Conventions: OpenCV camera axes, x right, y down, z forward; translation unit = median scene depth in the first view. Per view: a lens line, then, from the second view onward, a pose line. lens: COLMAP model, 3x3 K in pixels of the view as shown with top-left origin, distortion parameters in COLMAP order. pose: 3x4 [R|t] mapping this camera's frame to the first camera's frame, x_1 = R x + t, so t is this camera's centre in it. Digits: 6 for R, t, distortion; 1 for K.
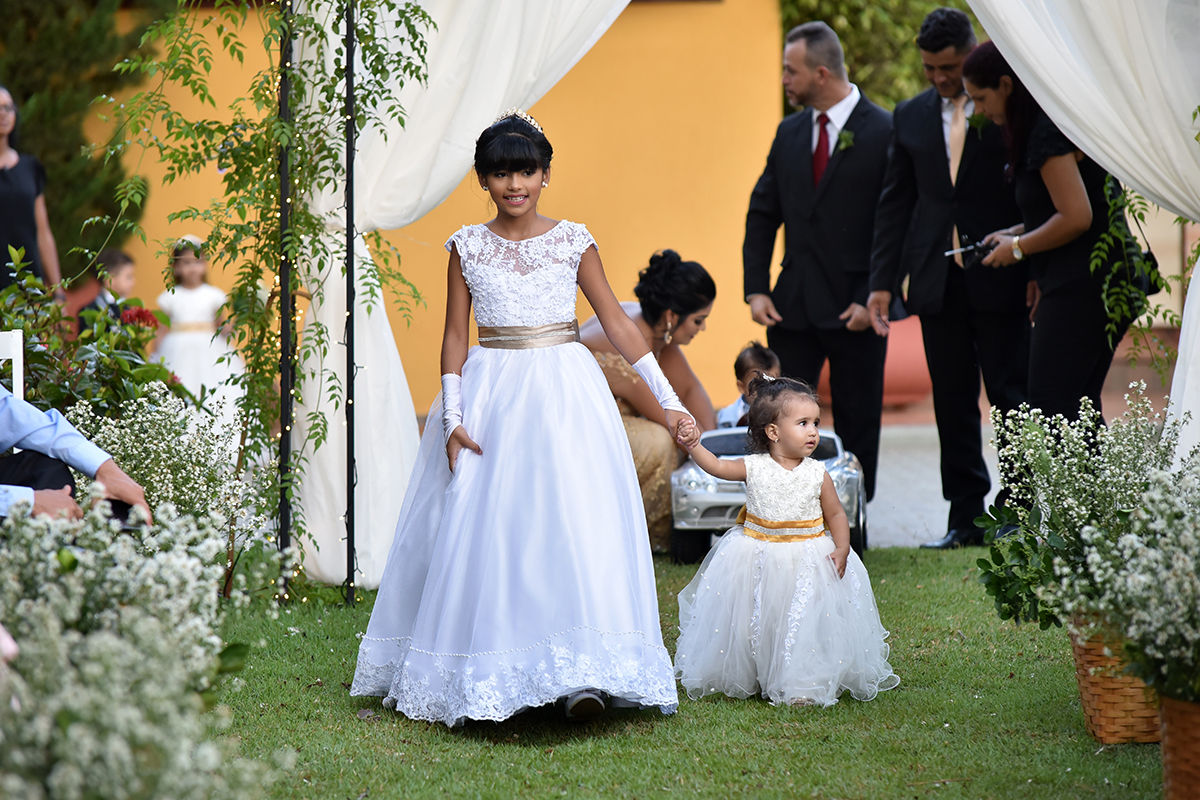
lens RADIAL K [[5262.9, 0, 598.8], [0, 5262.9, 500.4], [0, 0, 1]] dist [1.580296, -1.934926]
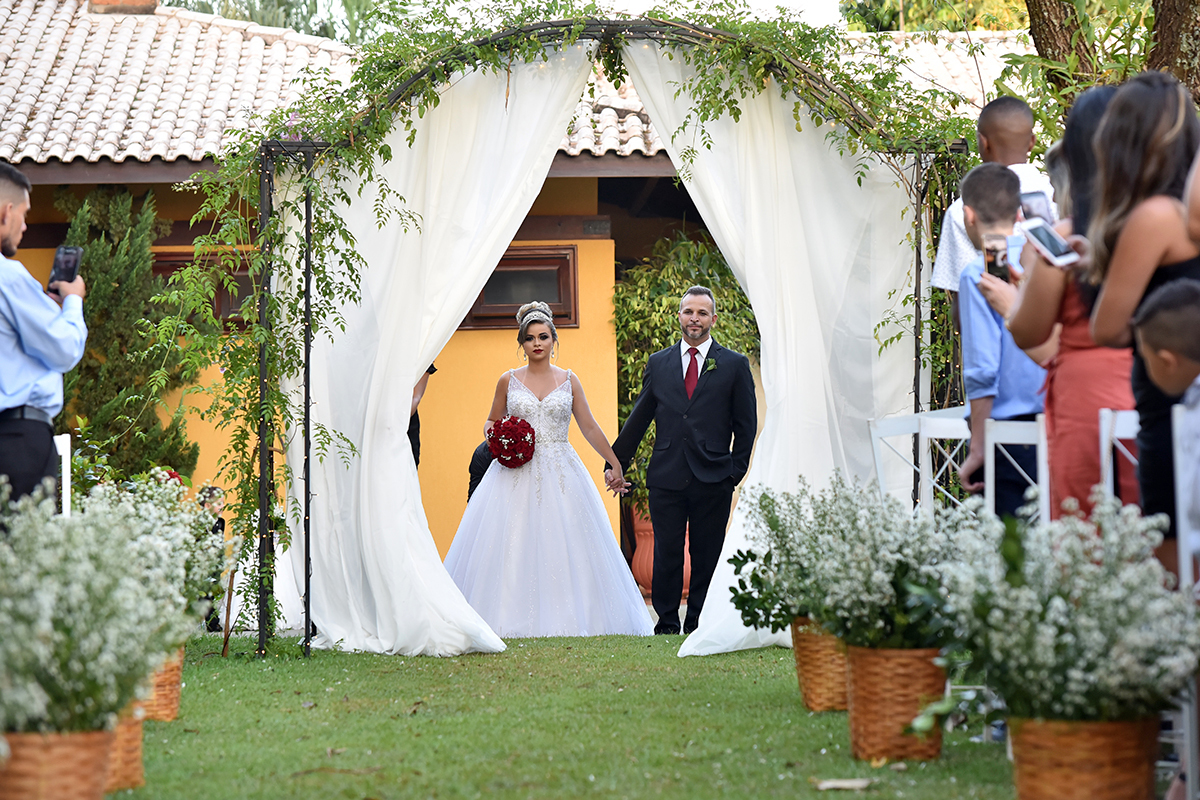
lens RADIAL K [[3912.3, 0, 618.9], [0, 3912.3, 399.9], [0, 0, 1]] dist [-0.017006, 11.816557]
pose [[0.998739, -0.002392, 0.050154, -0.015217], [0.002175, 0.999988, 0.004371, -0.055895], [-0.050164, -0.004257, 0.998732, -0.081747]]
